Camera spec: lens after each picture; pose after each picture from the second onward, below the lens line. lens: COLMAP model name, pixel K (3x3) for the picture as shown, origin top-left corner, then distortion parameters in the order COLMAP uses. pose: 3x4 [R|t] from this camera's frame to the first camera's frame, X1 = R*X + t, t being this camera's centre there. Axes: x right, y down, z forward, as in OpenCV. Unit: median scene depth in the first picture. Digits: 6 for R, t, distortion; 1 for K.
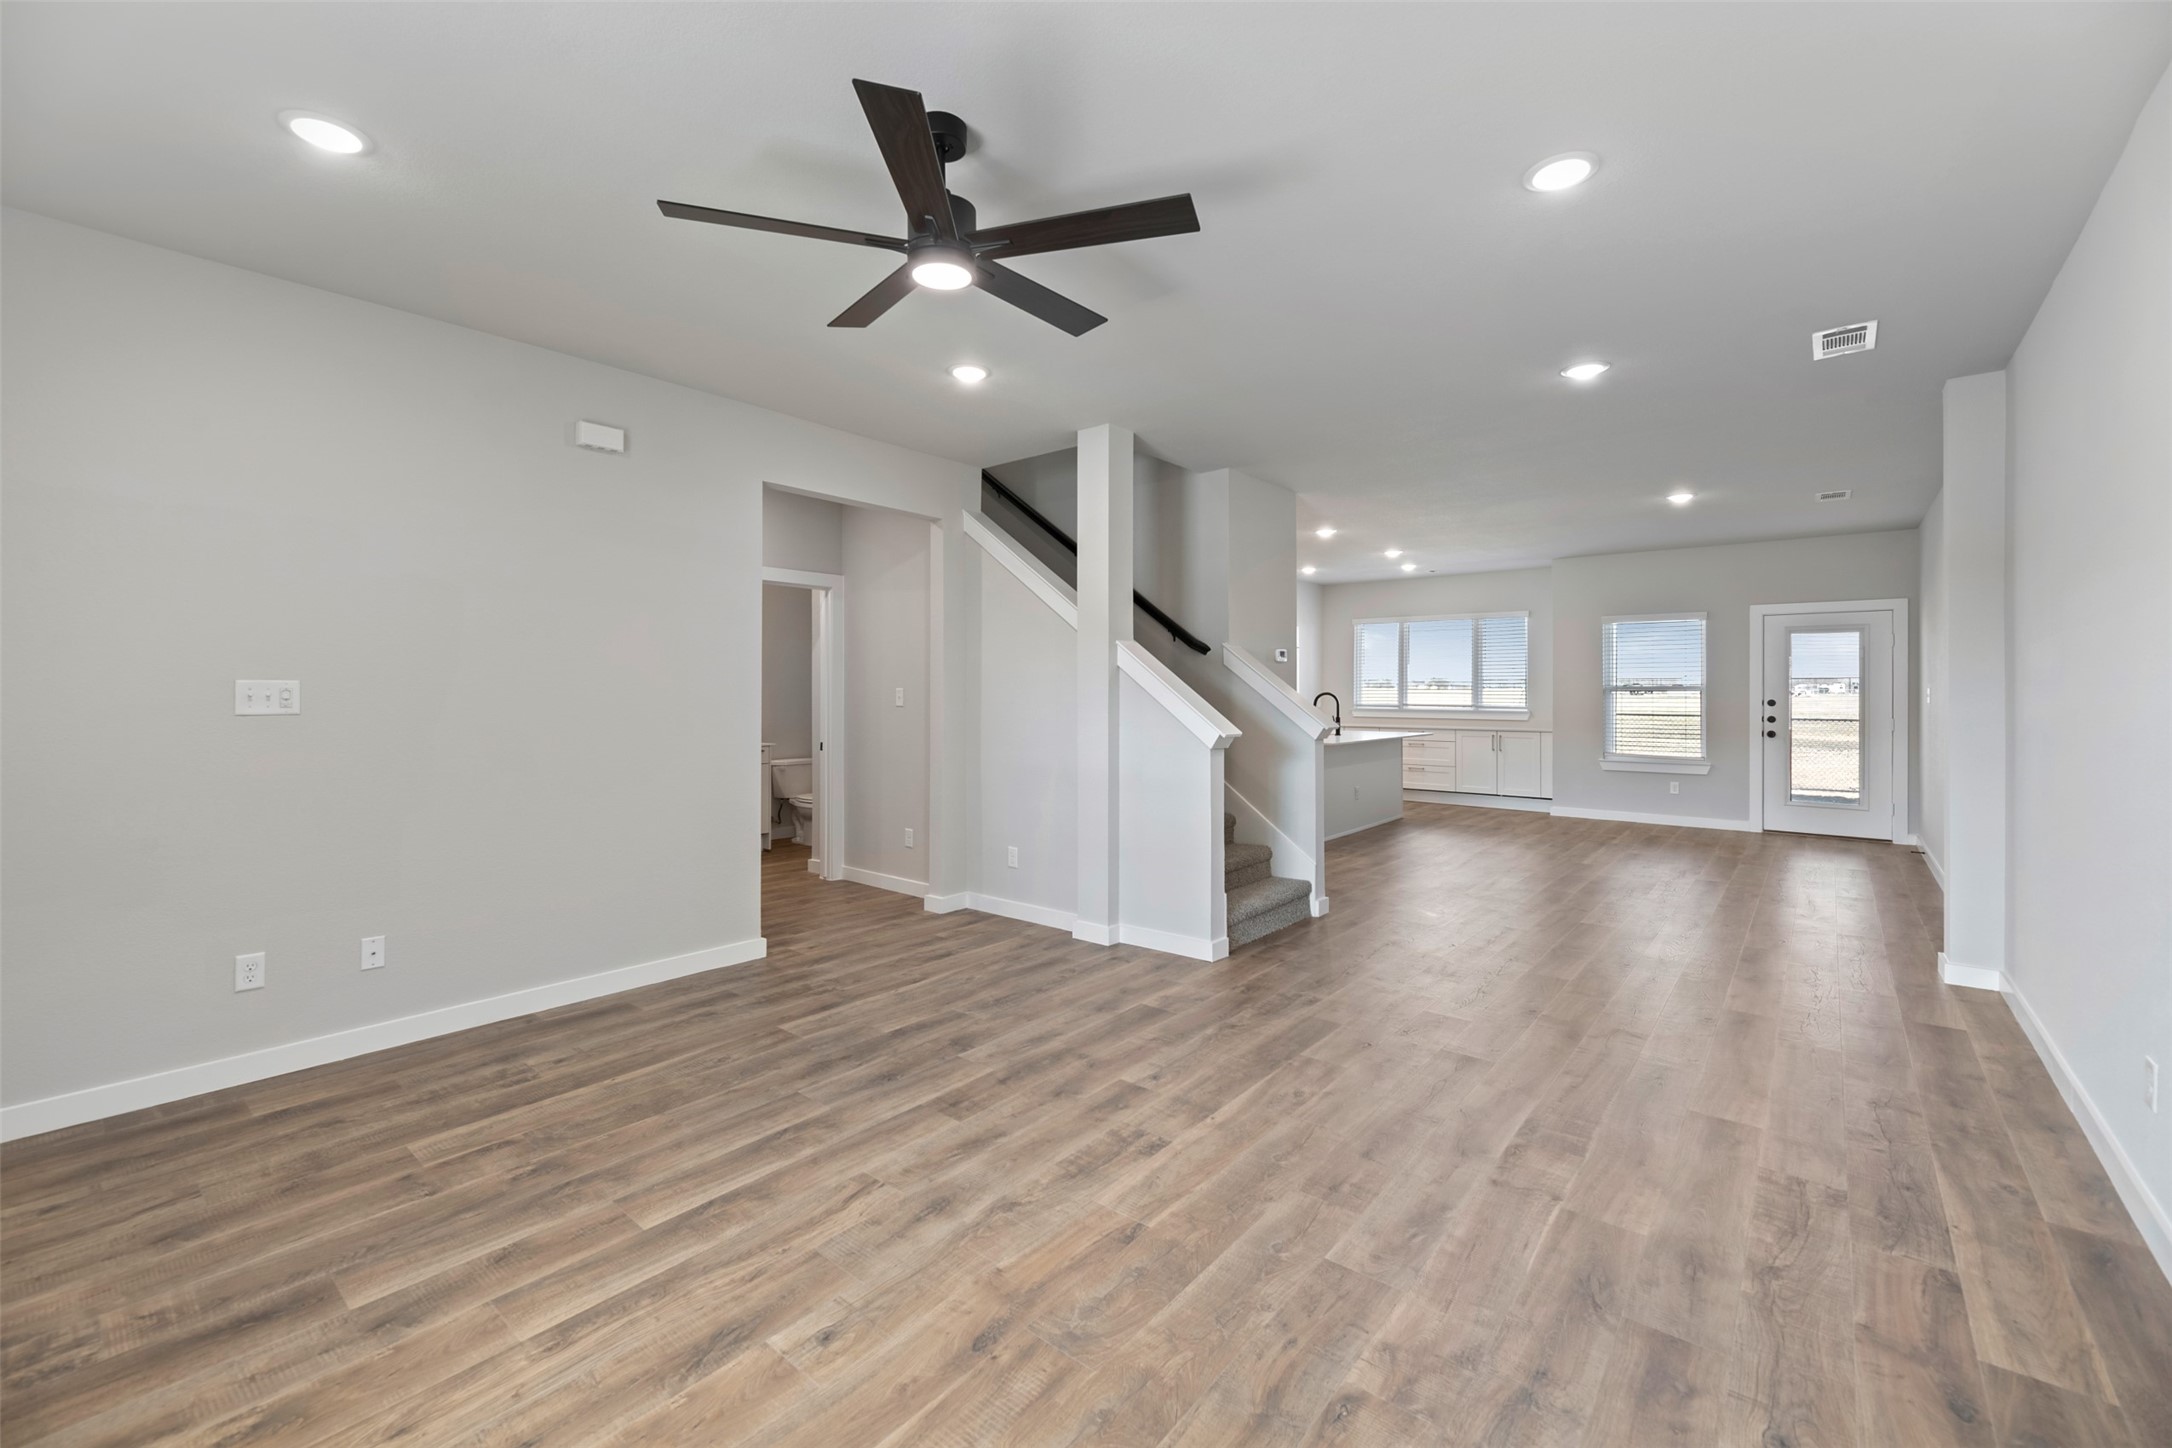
lens RADIAL K [[878.7, 0, 1095.6], [0, 878.7, 688.7], [0, 0, 1]] dist [-0.004302, -0.000023]
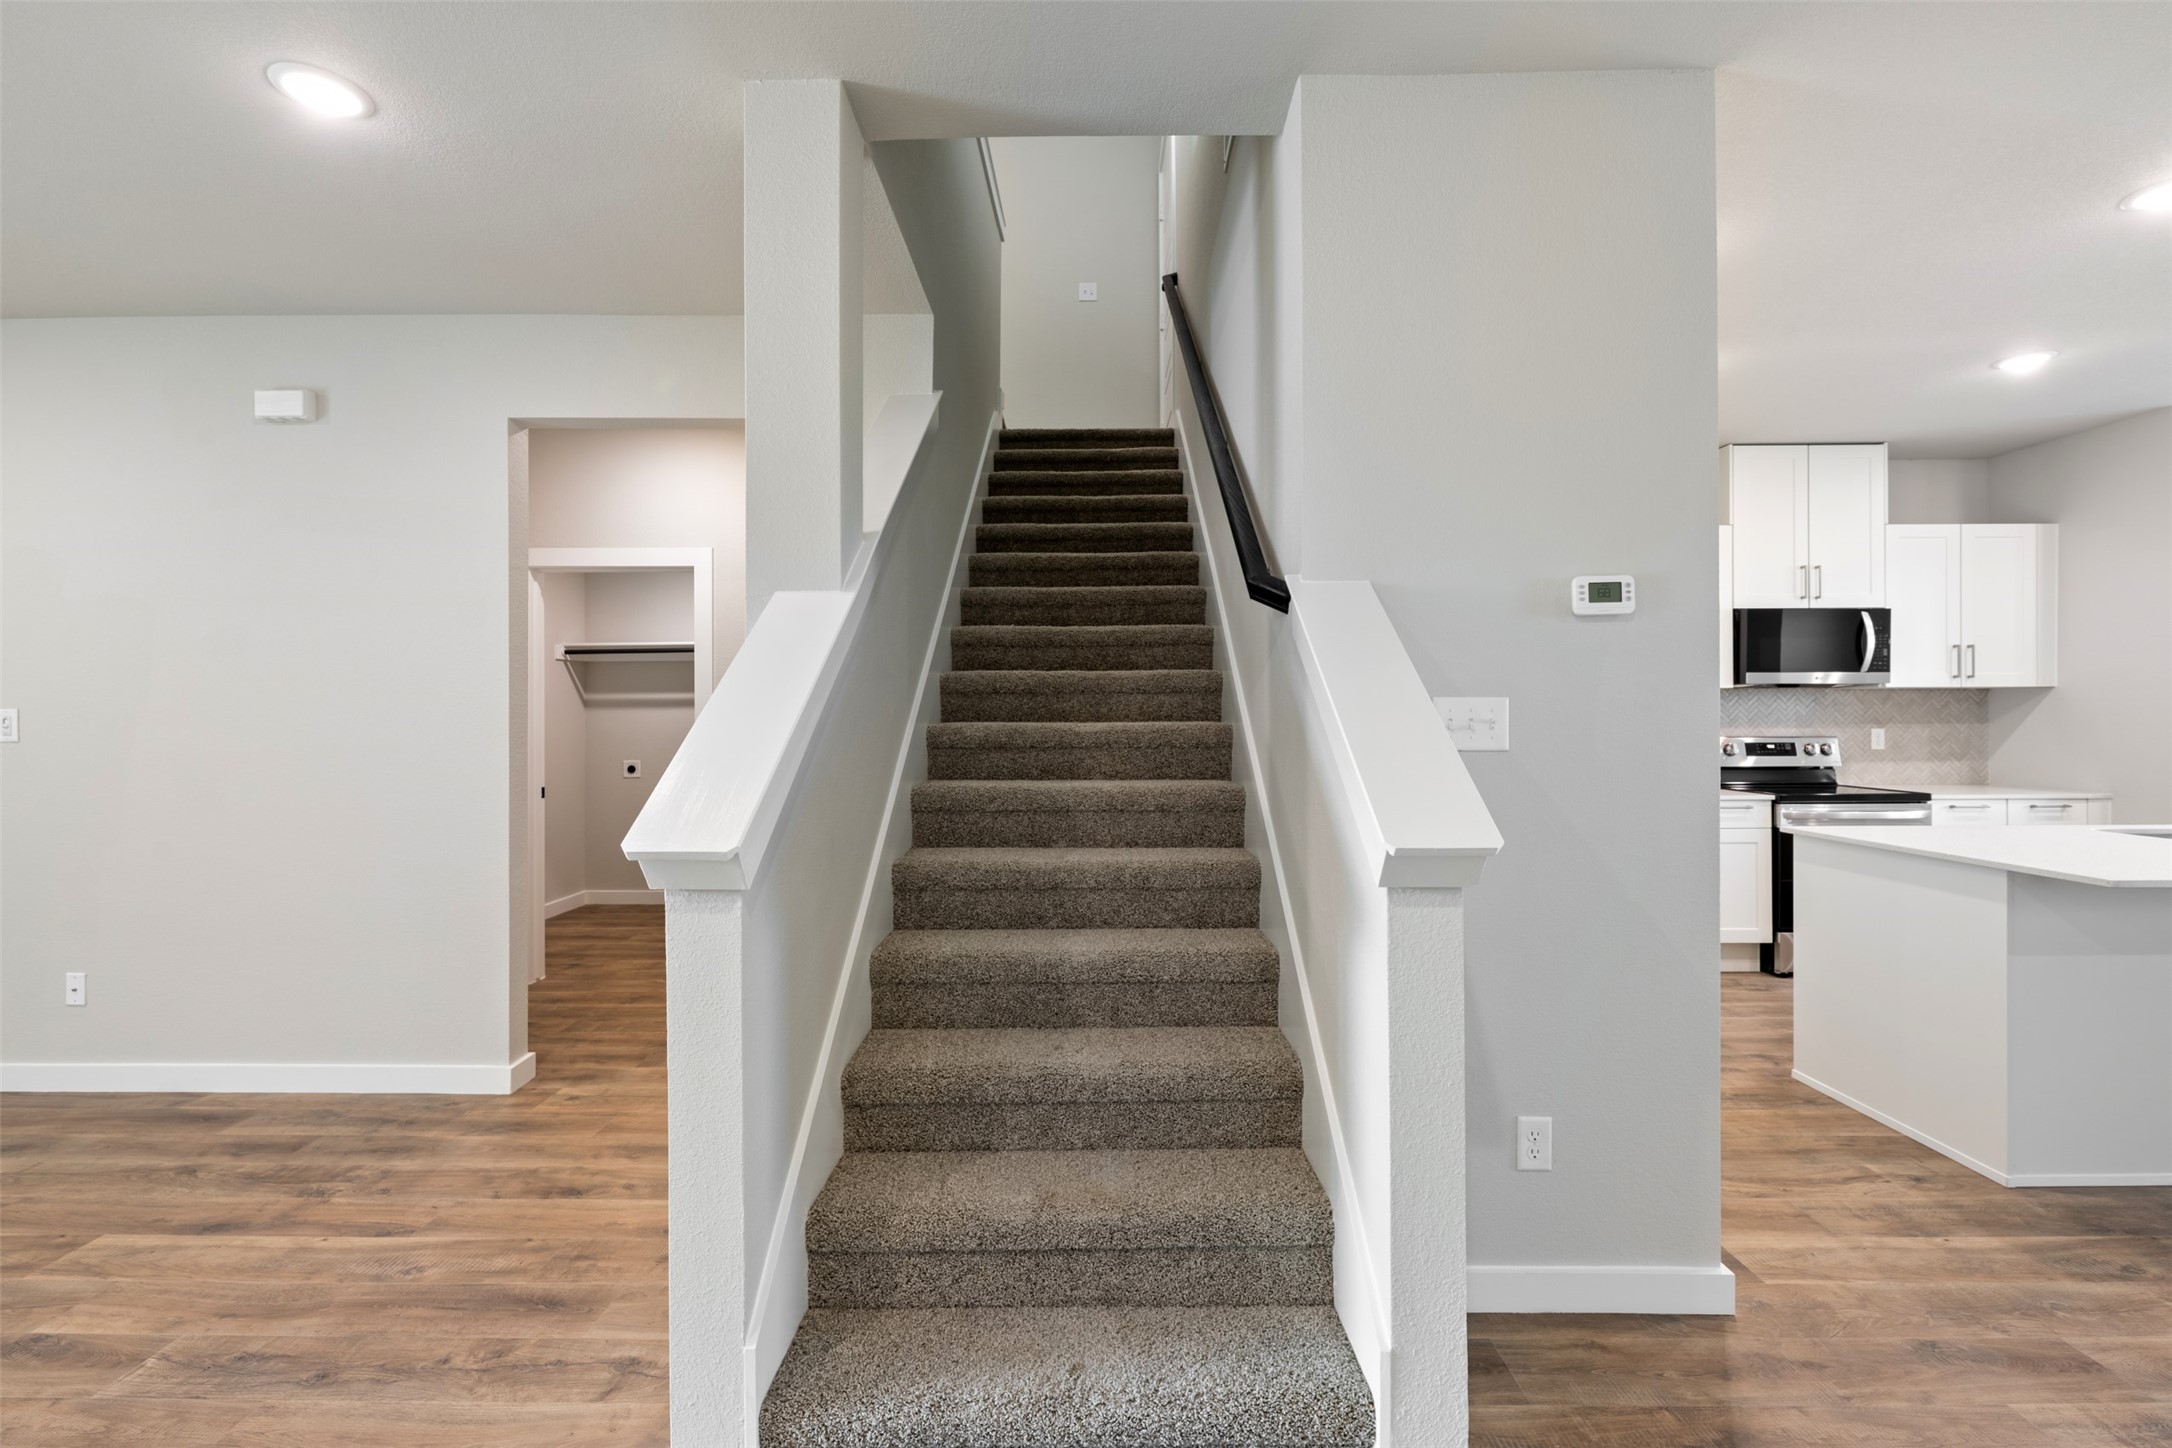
lens RADIAL K [[929.3, 0, 1076.6], [0, 929.3, 717.0], [0, 0, 1]] dist [-0.002740, -0.001267]
pose [[0.630995, -0.002674, -0.775782, 0.347324], [0.008351, 0.999960, 0.003346, 0.003440], [0.775742, -0.008590, 0.630992, 0.632523]]
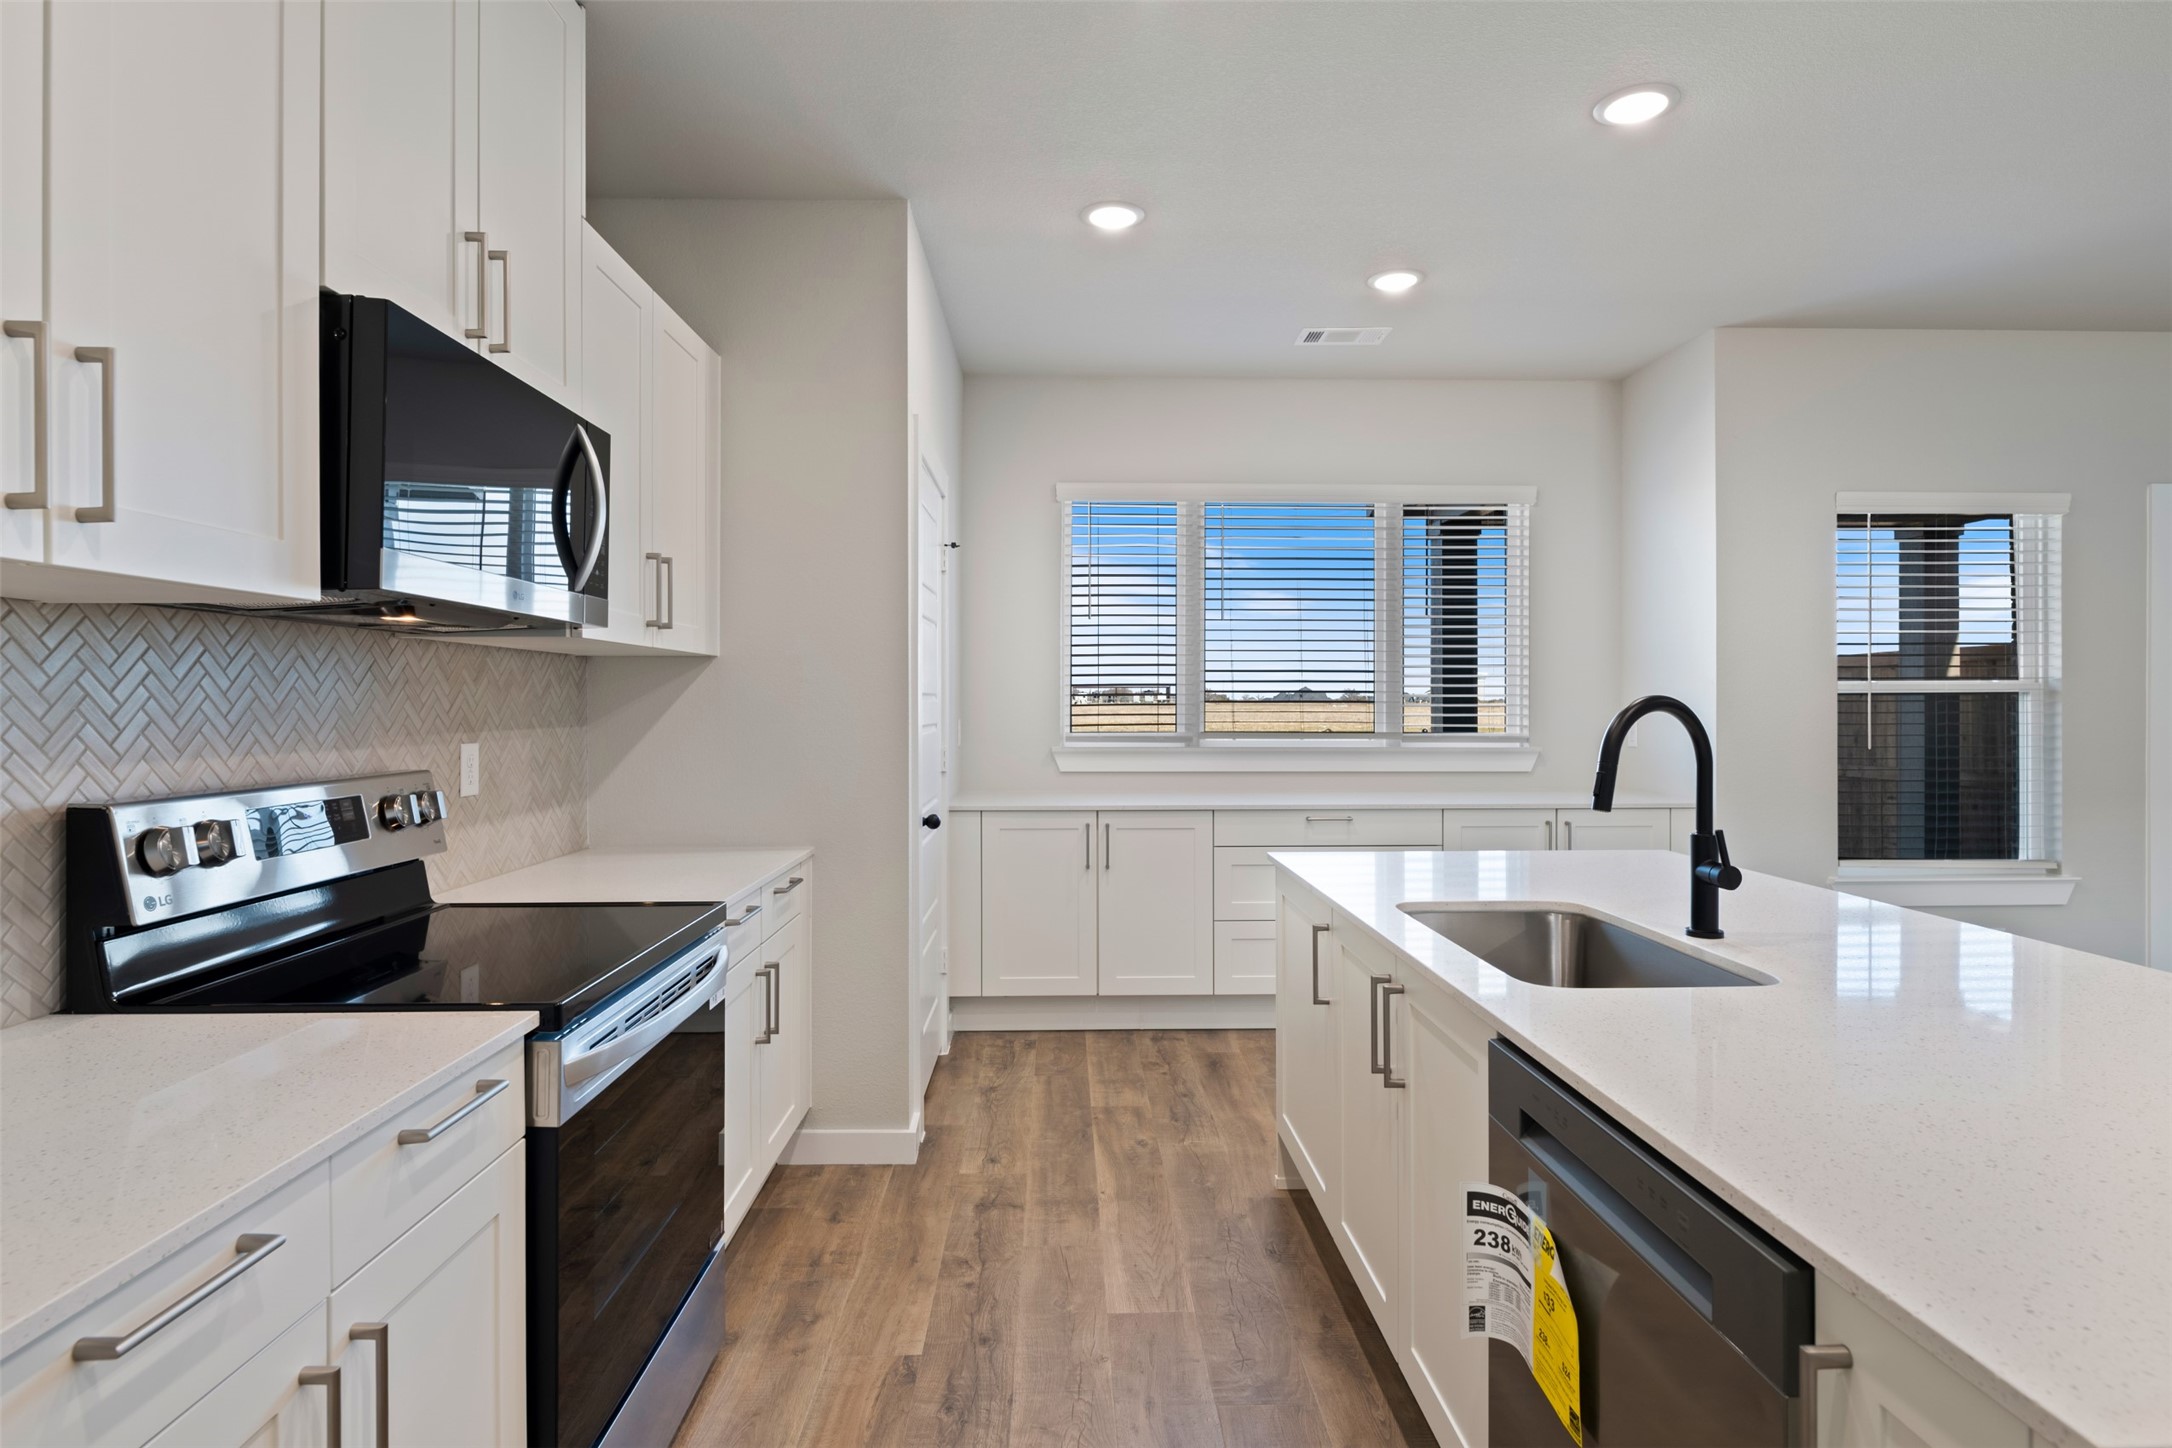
lens RADIAL K [[1118.0, 0, 1074.4], [0, 1118.0, 687.5], [0, 0, 1]] dist [-0.004121, -0.000531]
pose [[0.755778, 0.005864, 0.654802, 0.046779], [0.001160, 0.999946, -0.010294, 0.006895], [-0.654827, 0.008539, 0.755731, 1.293558]]
